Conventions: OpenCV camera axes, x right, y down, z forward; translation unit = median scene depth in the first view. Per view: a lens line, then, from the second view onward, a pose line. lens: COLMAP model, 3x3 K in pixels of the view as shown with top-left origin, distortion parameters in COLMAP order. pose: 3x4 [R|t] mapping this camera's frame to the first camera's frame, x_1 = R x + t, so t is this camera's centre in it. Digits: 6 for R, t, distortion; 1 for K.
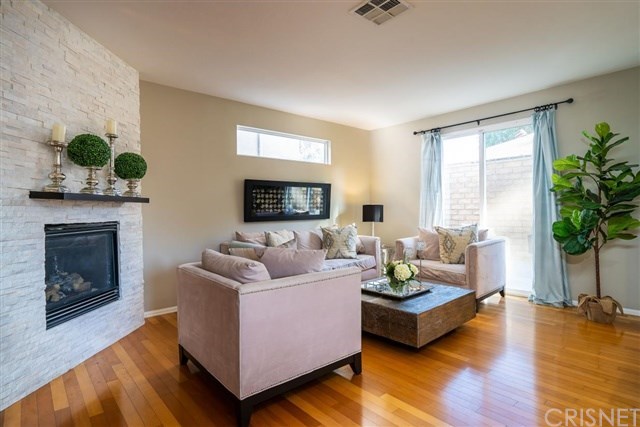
lens RADIAL K [[335.6, 0, 319.4], [0, 335.6, 212.5], [0, 0, 1]] dist [-0.005183, -0.000761]
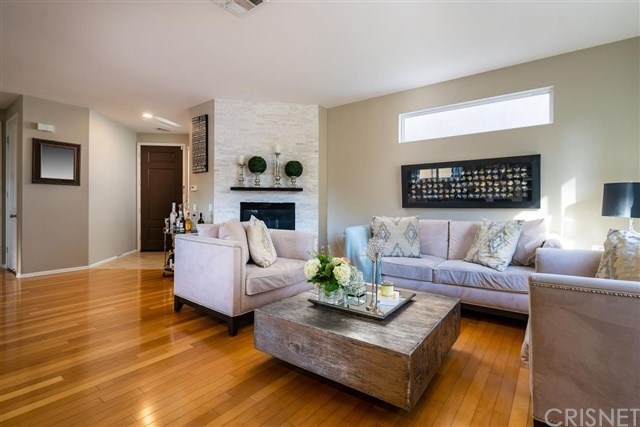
lens RADIAL K [[296.3, 0, 320.5], [0, 296.3, 209.0], [0, 0, 1]] dist [0.002864, 0.000075]
pose [[0.209654, 0.031707, -0.977261, 0.881059], [-0.011213, 0.999486, 0.030022, 0.012548], [0.977711, 0.004663, 0.209902, 0.820499]]
